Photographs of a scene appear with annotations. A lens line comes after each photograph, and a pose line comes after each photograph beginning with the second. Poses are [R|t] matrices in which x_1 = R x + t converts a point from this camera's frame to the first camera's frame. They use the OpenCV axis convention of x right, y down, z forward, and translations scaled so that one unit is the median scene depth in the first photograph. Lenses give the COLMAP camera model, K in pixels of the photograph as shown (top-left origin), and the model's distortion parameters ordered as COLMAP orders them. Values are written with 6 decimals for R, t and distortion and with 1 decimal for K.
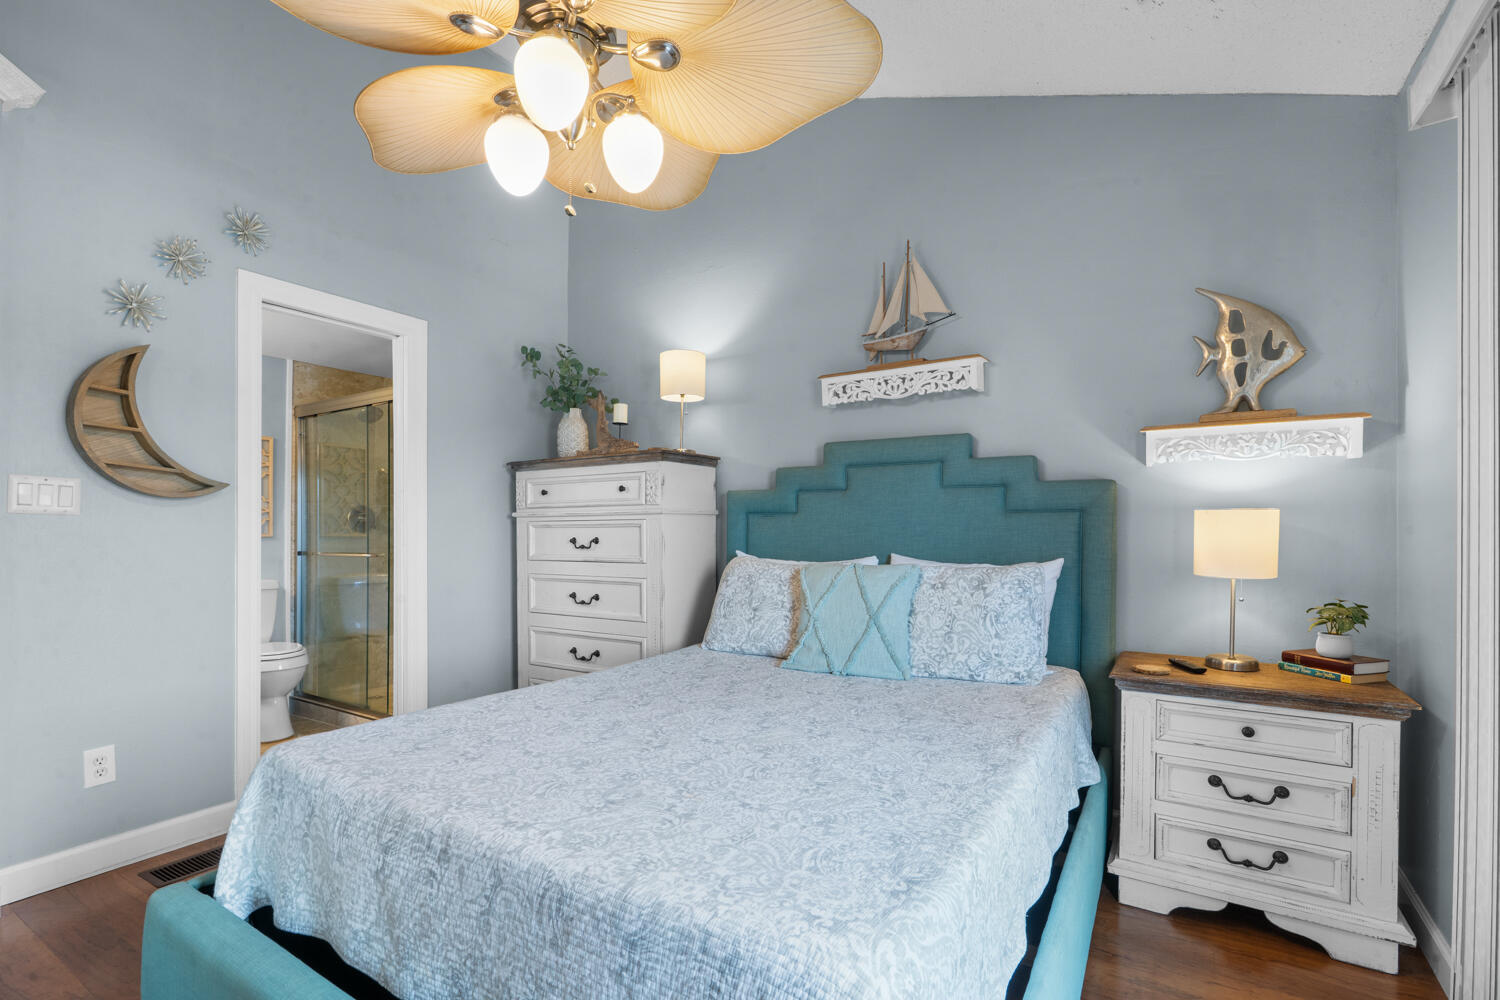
lens RADIAL K [[689.7, 0, 746.1], [0, 689.7, 534.1], [0, 0, 1]] dist [-0.005909, 0.000125]
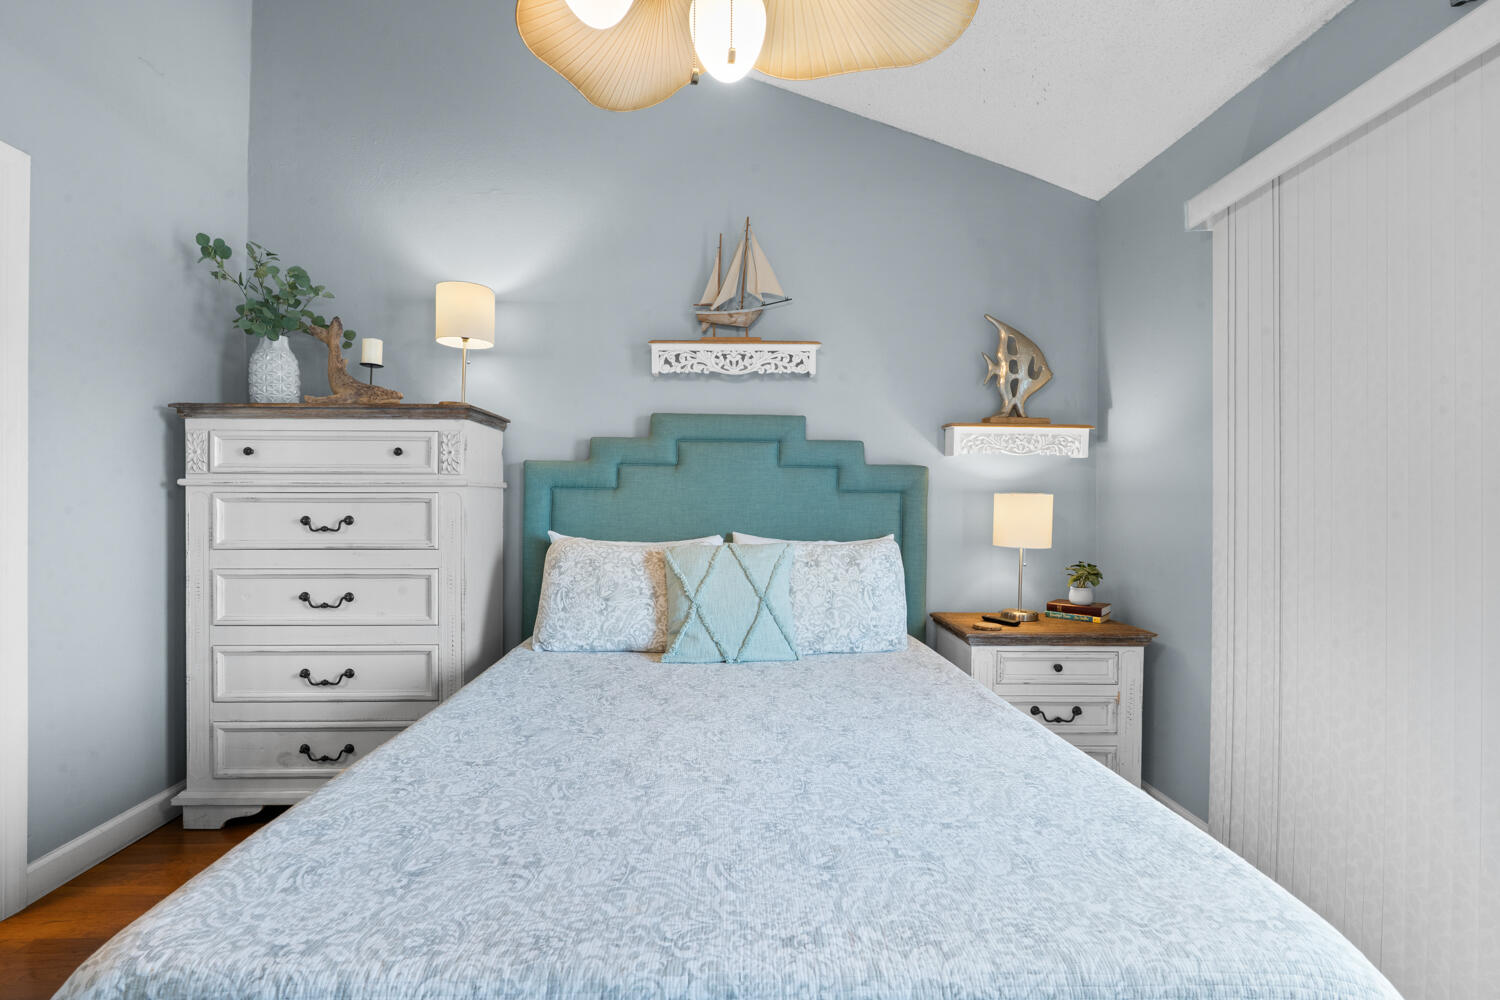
lens RADIAL K [[676.9, 0, 744.5], [0, 676.9, 507.6], [0, 0, 1]] dist [-0.010520, 0.004140]
pose [[0.829008, 0.003883, 0.559223, -0.326904], [-0.003120, 0.999992, -0.002318, -0.004552], [-0.559228, 0.000177, 0.829014, 0.201549]]
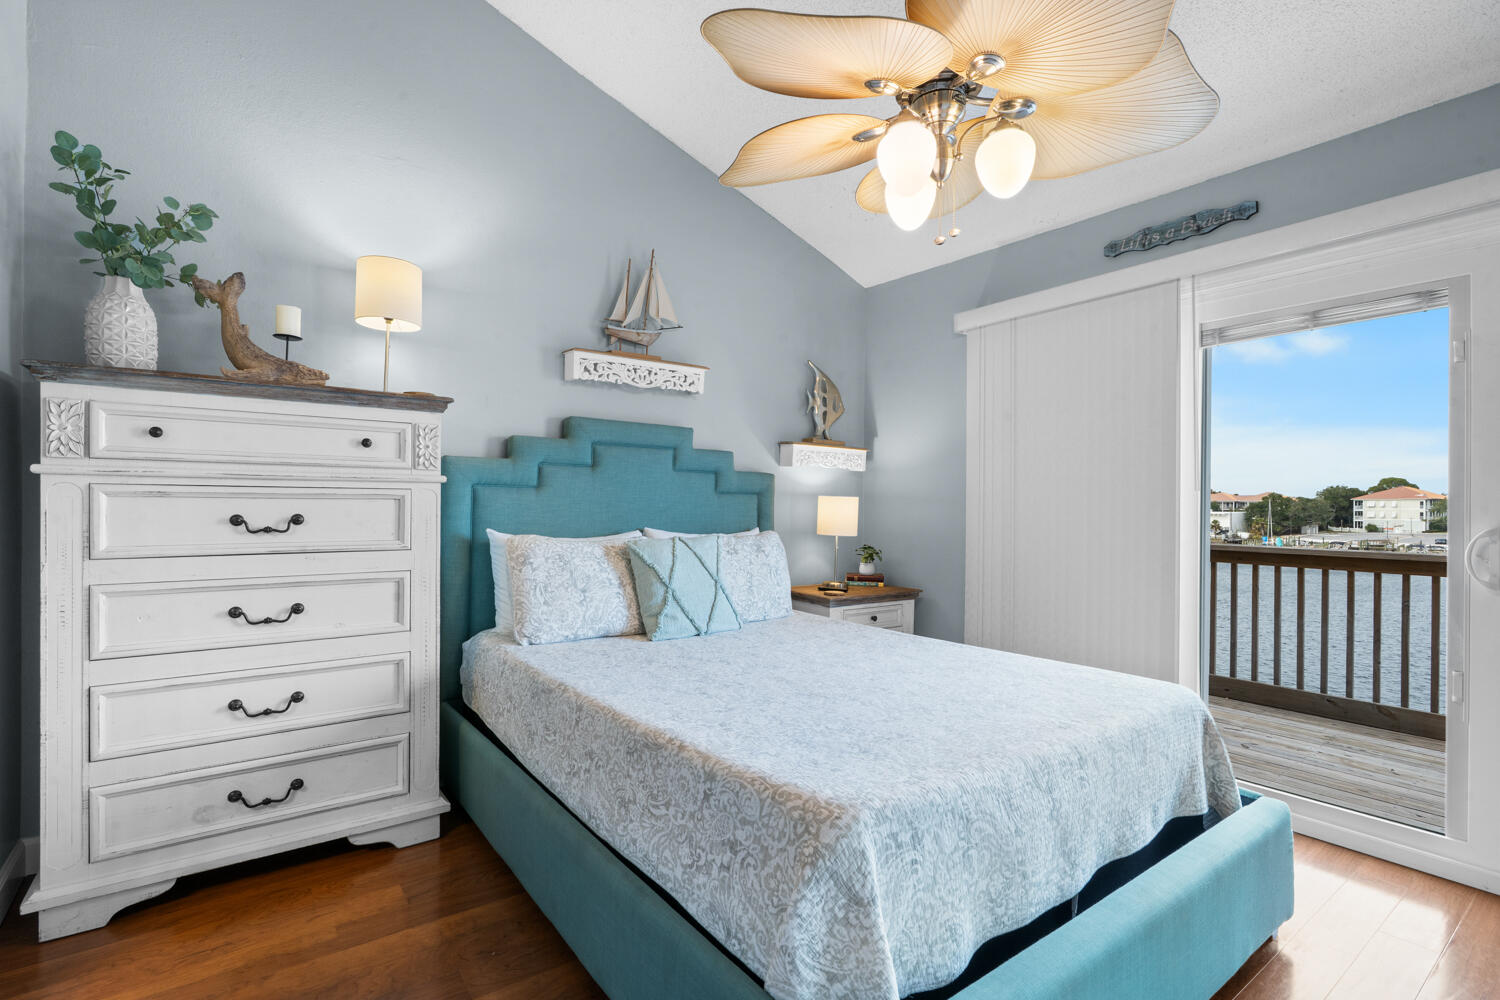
lens RADIAL K [[686.6, 0, 739.2], [0, 686.6, 509.4], [0, 0, 1]] dist [-0.006031, 0.000822]
pose [[0.364960, -0.000081, 0.931023, -0.792944], [-0.006650, 0.999974, 0.002693, -0.004972], [-0.931000, -0.007174, 0.364950, 0.475566]]
